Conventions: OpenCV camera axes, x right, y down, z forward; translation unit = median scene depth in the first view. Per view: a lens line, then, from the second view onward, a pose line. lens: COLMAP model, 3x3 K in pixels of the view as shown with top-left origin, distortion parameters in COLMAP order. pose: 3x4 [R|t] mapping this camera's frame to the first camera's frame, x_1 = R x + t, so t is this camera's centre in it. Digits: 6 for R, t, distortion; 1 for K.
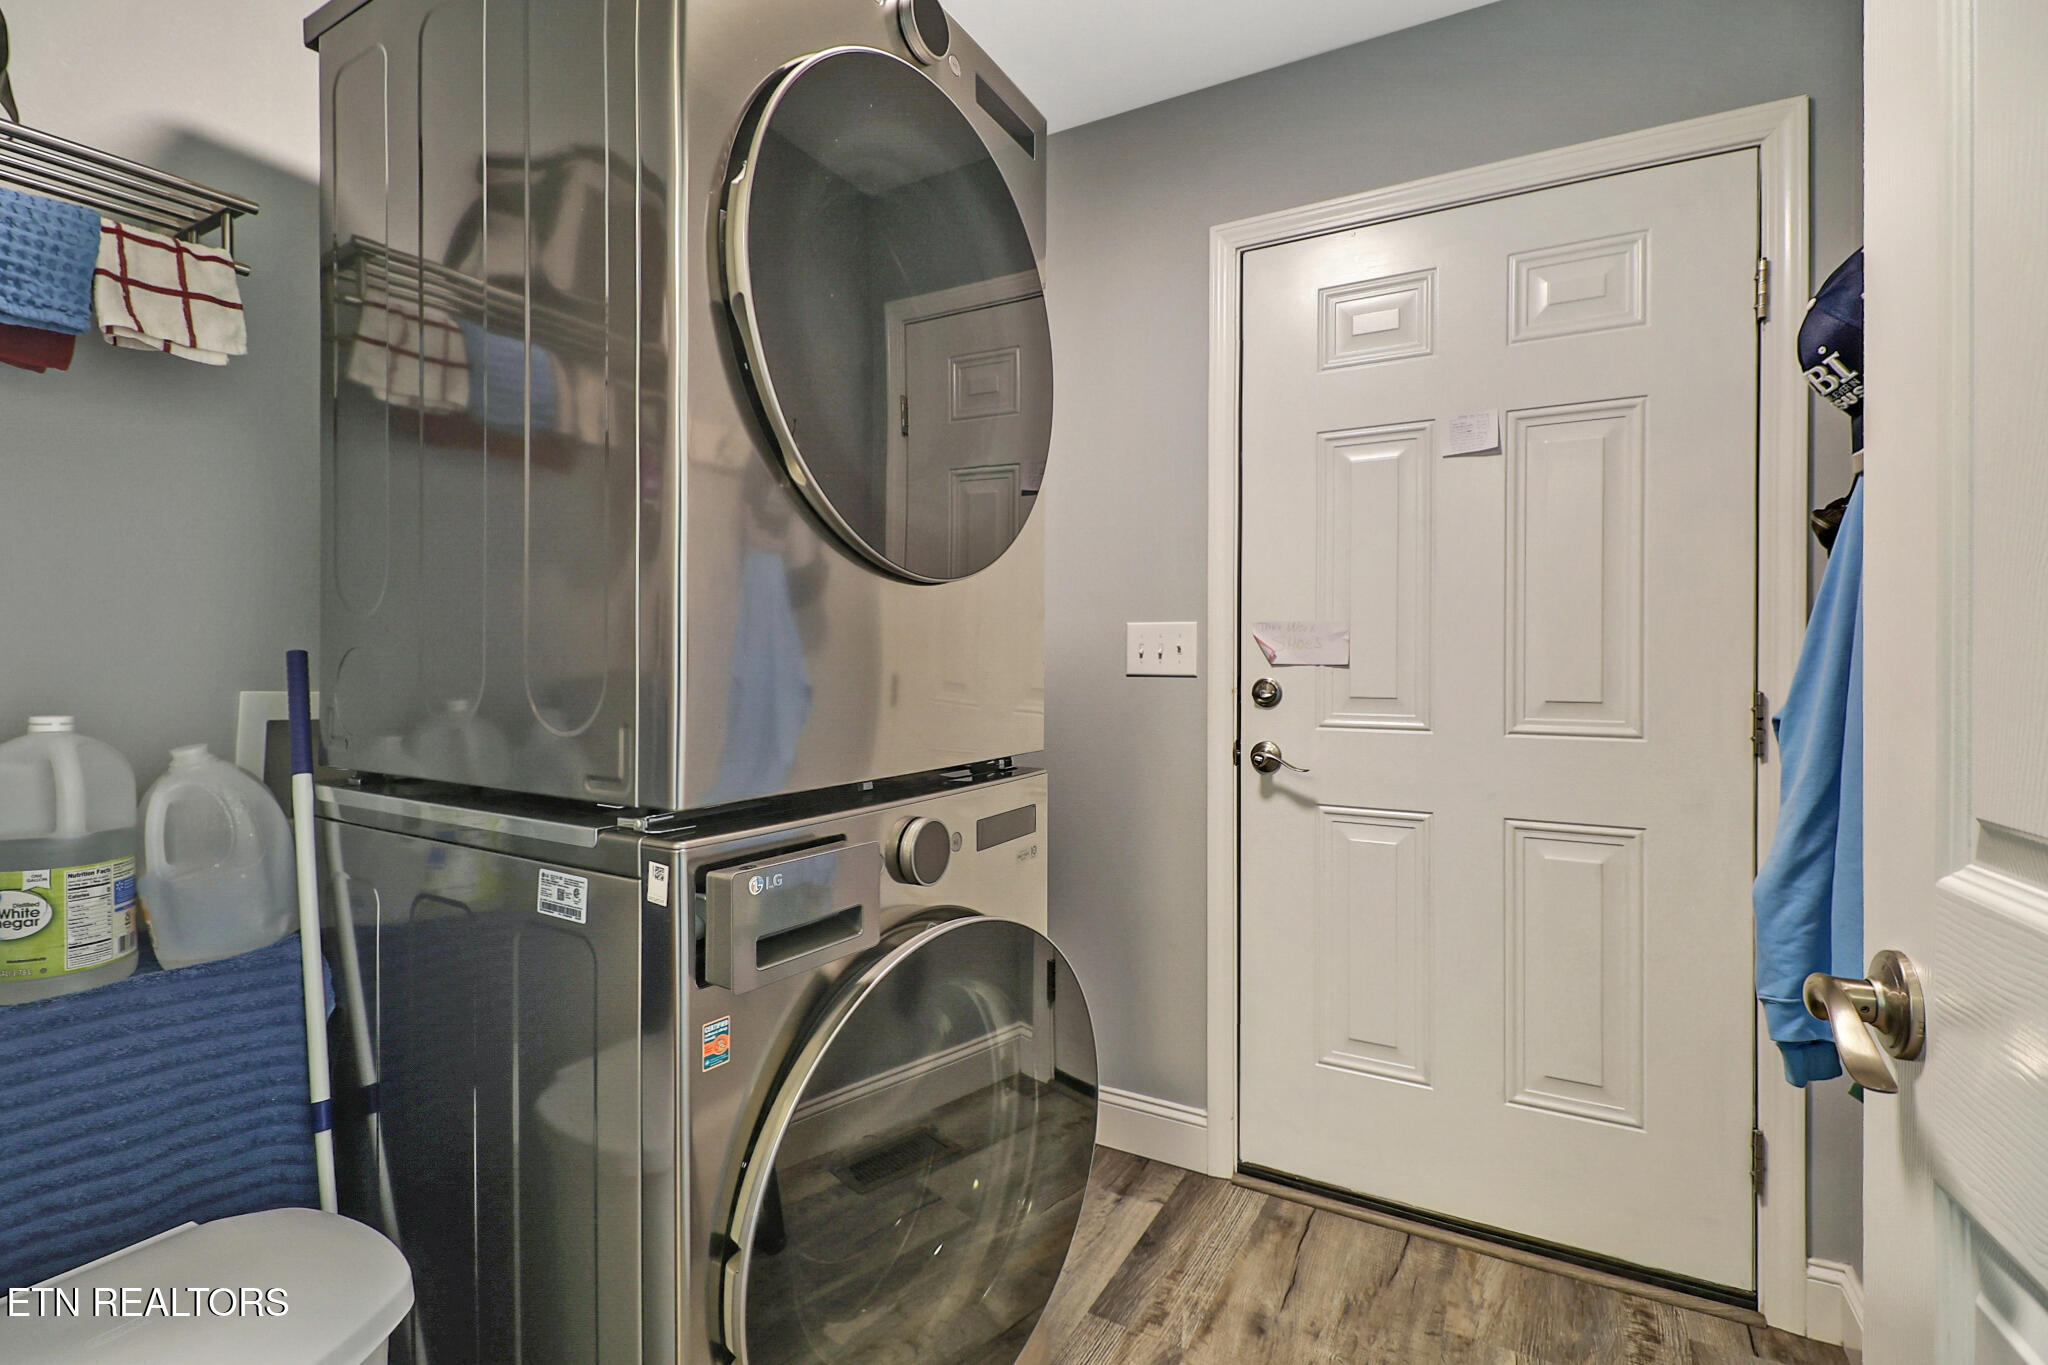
lens RADIAL K [[947.7, 0, 1018.0], [0, 947.7, 655.8], [0, 0, 1]] dist [0.023165, -0.025755]
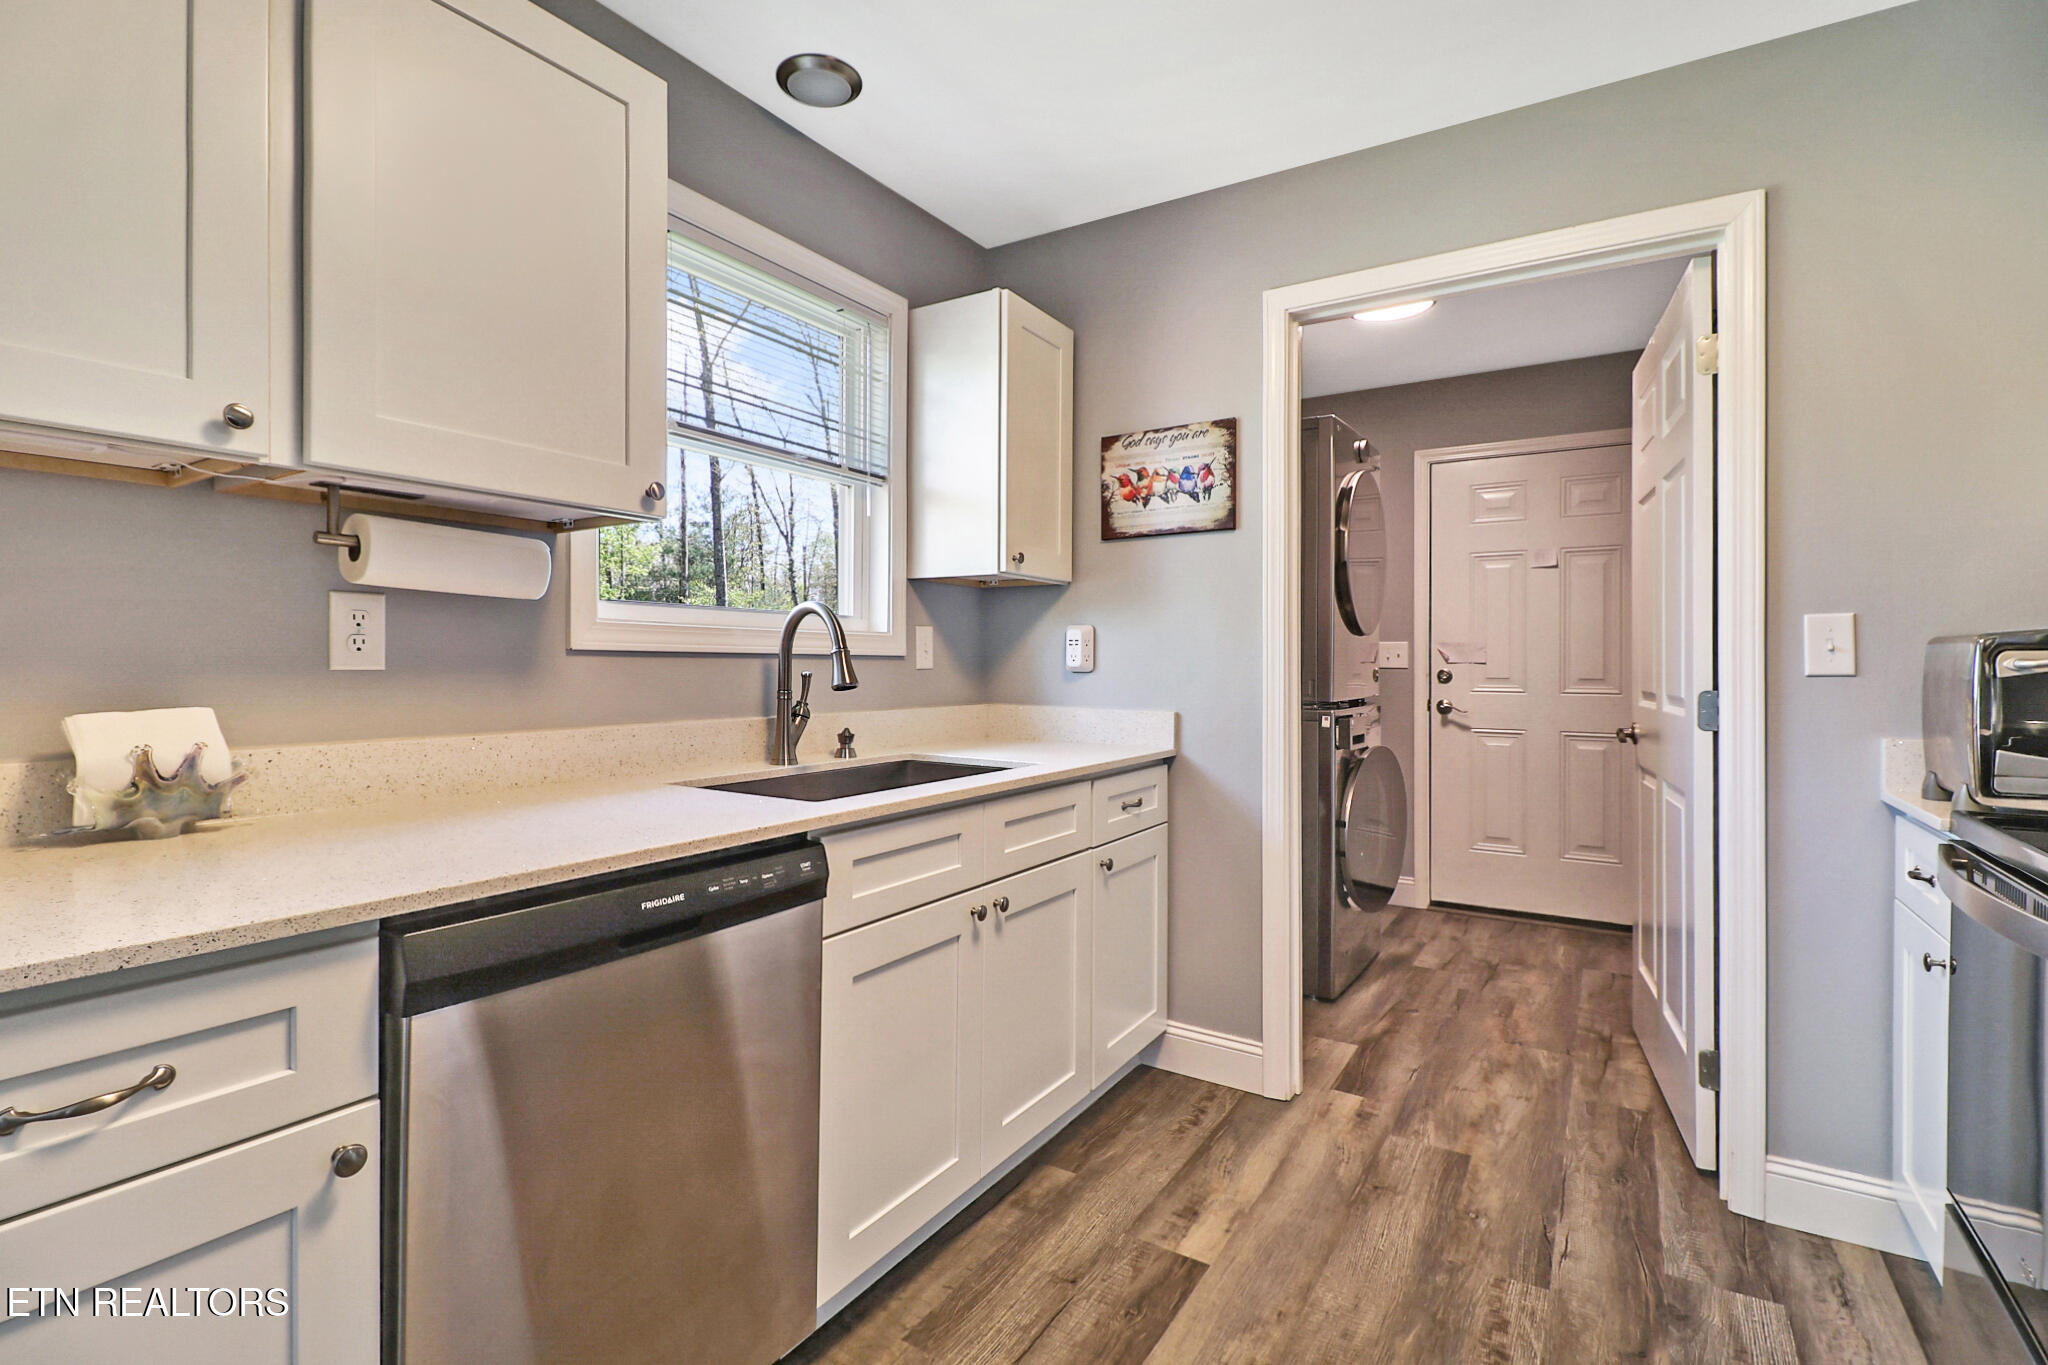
lens RADIAL K [[947.7, 0, 1018.0], [0, 947.7, 655.8], [0, 0, 1]] dist [0.023165, -0.025755]
pose [[0.999941, -0.003196, 0.010380, -0.699736], [0.003187, 0.999995, 0.000866, -0.011050], [-0.010383, -0.000833, 0.999946, -1.089486]]
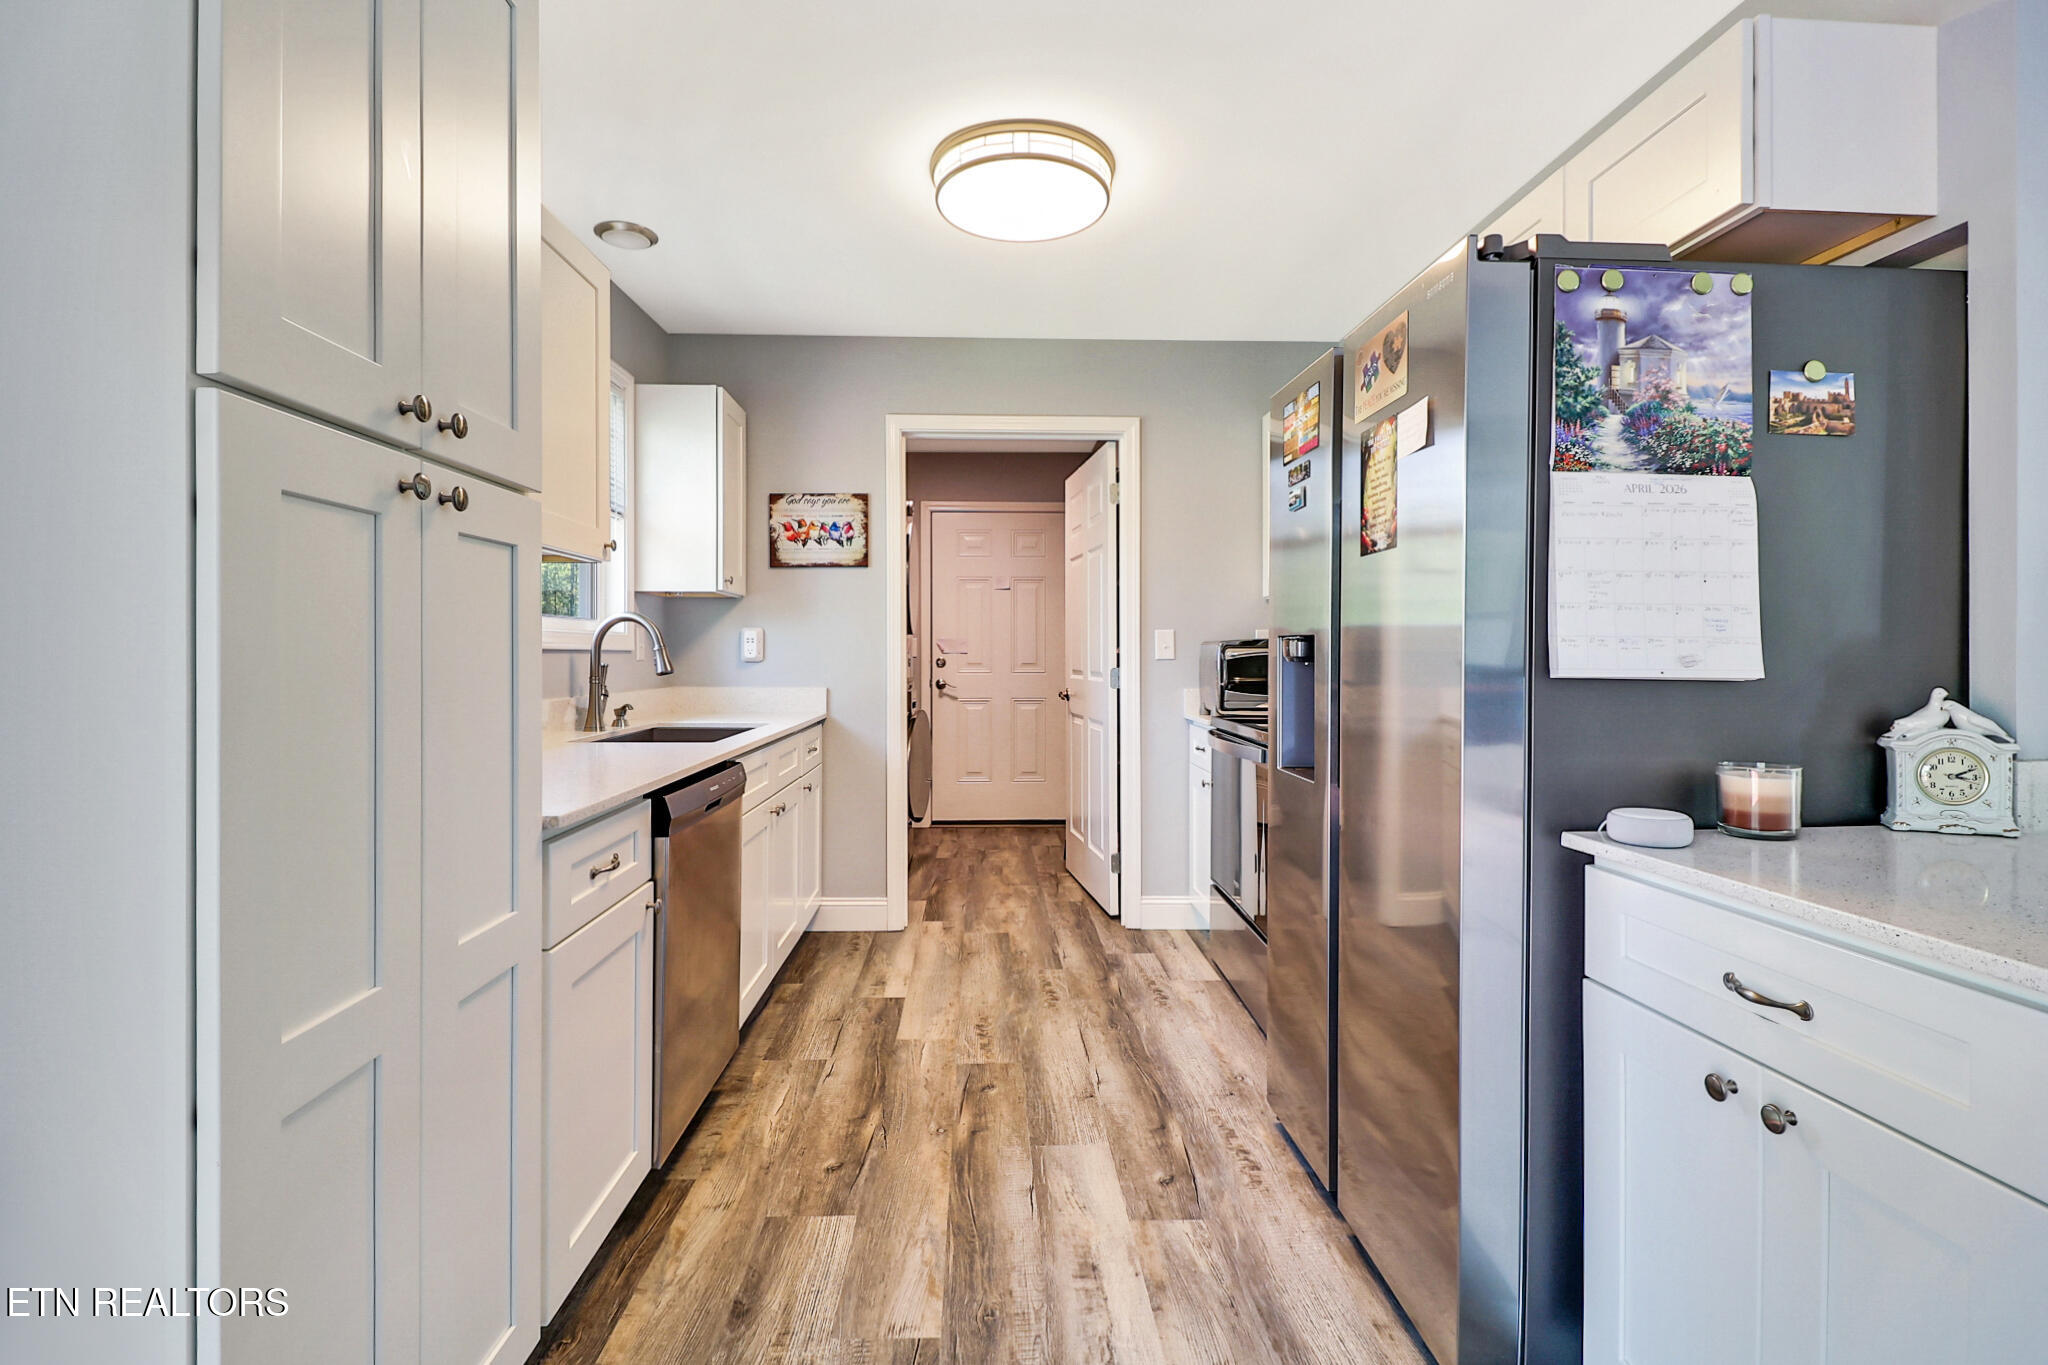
lens RADIAL K [[947.7, 0, 1018.0], [0, 947.7, 655.8], [0, 0, 1]] dist [0.023165, -0.025755]
pose [[0.818885, -0.008012, 0.573901, -1.244842], [-0.000246, 0.999898, 0.014310, -0.024576], [-0.573957, -0.011860, 0.818799, -1.574081]]
